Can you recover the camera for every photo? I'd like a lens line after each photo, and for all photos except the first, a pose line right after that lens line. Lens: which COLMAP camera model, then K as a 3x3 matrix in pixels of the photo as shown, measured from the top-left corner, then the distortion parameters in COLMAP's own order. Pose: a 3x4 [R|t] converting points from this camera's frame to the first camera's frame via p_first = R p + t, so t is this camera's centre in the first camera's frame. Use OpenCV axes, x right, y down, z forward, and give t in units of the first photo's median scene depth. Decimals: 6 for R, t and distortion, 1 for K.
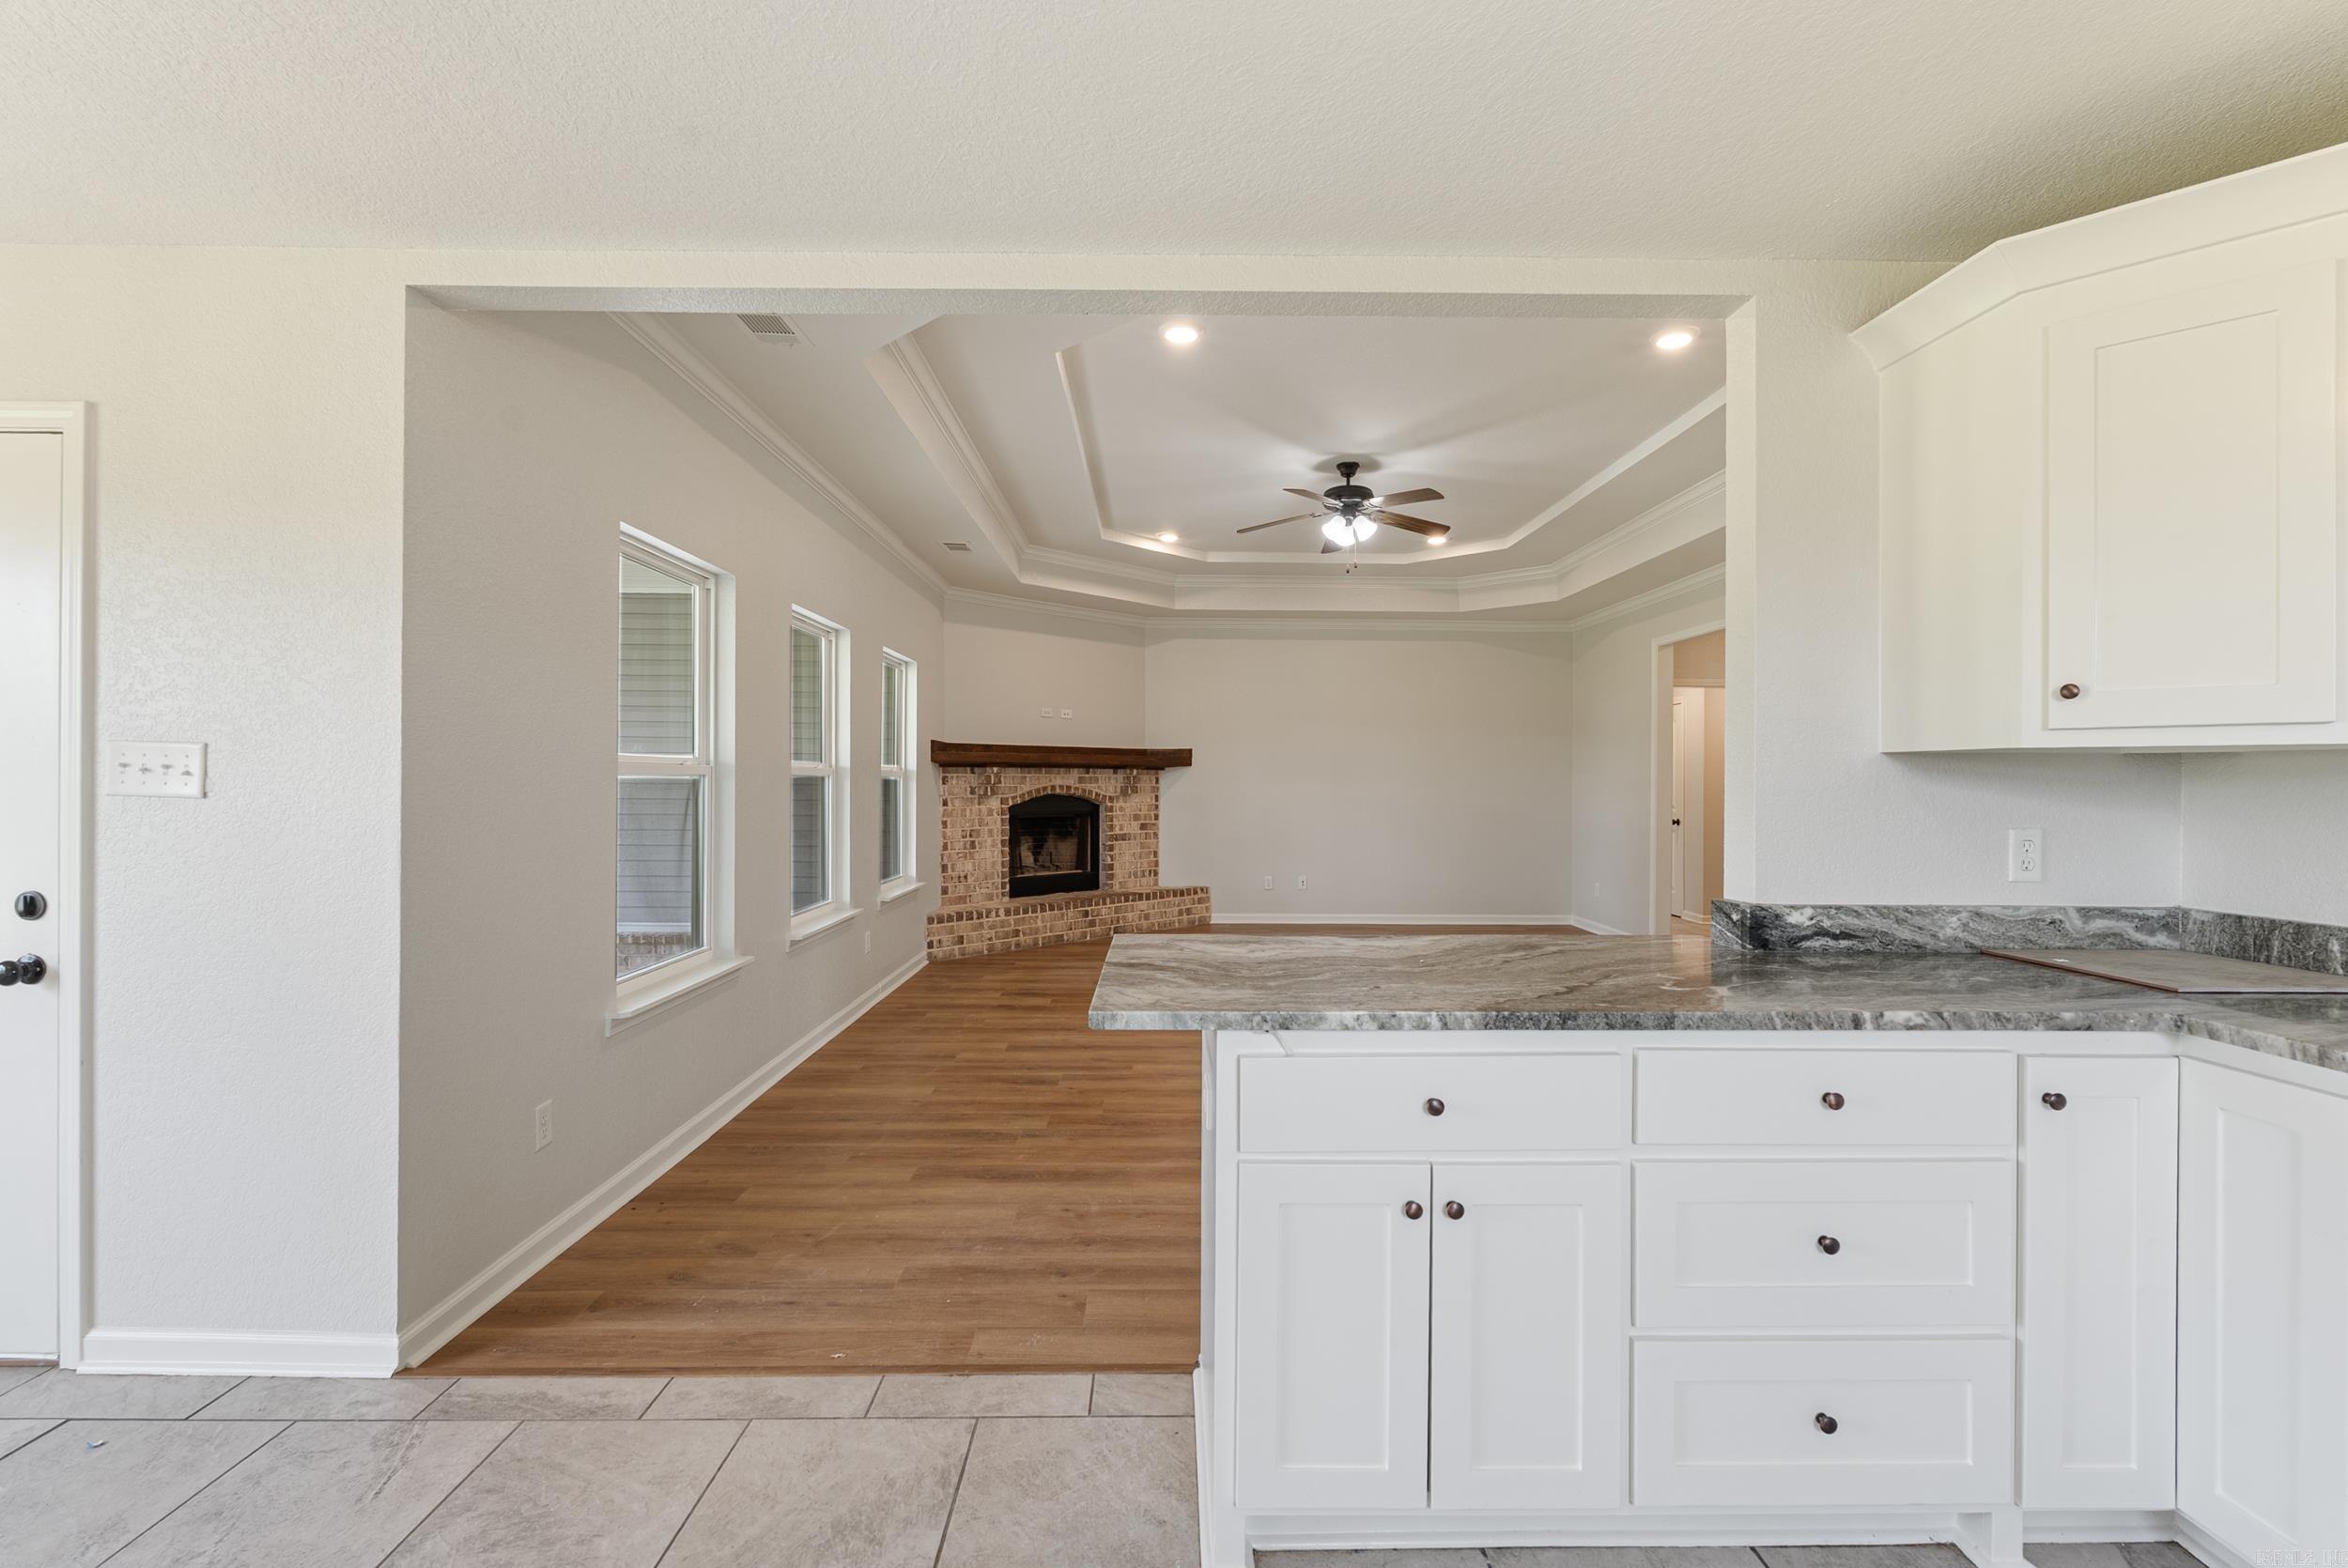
lens RADIAL K [[1041.9, 0, 1182.6], [0, 1041.9, 779.0], [0, 0, 1]] dist [-0.001842, 0.000040]
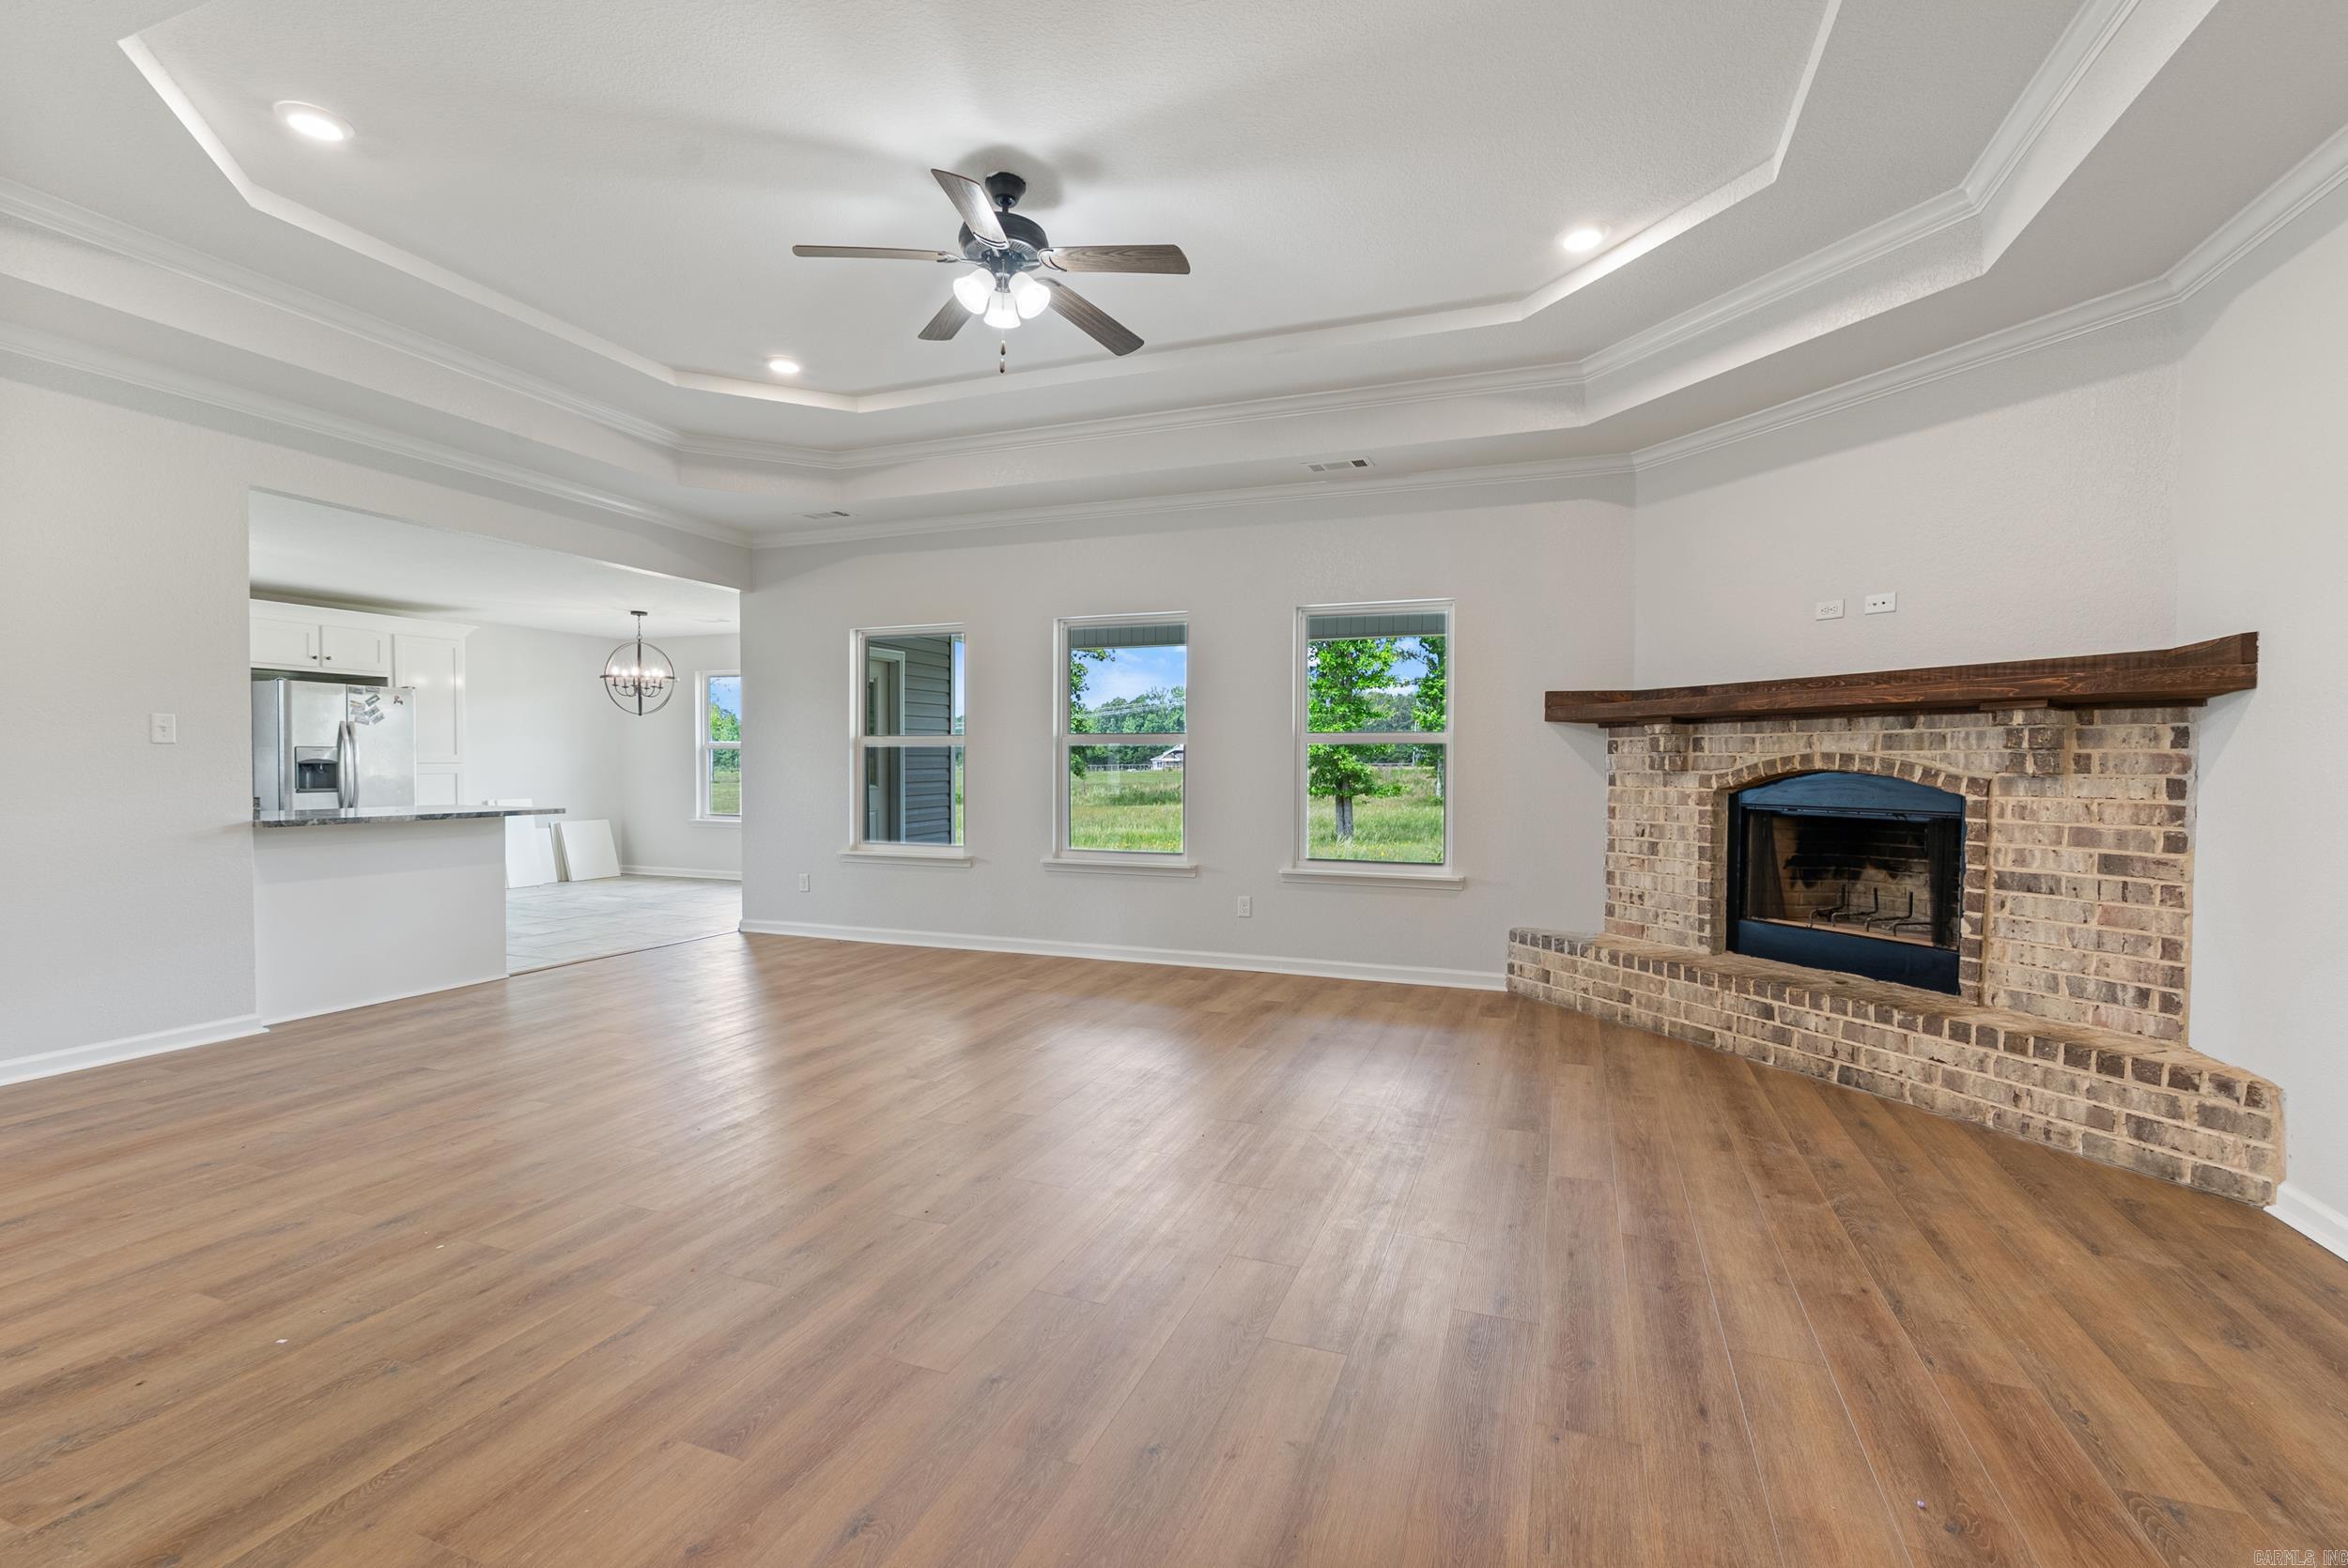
lens RADIAL K [[1041.9, 0, 1182.6], [0, 1041.9, 779.0], [0, 0, 1]] dist [-0.001842, 0.000040]
pose [[-0.361688, 0.007456, -0.932269, 0.472671], [-0.006449, 0.999924, 0.010499, 0.015556], [0.932277, 0.009810, -0.361613, 0.927412]]
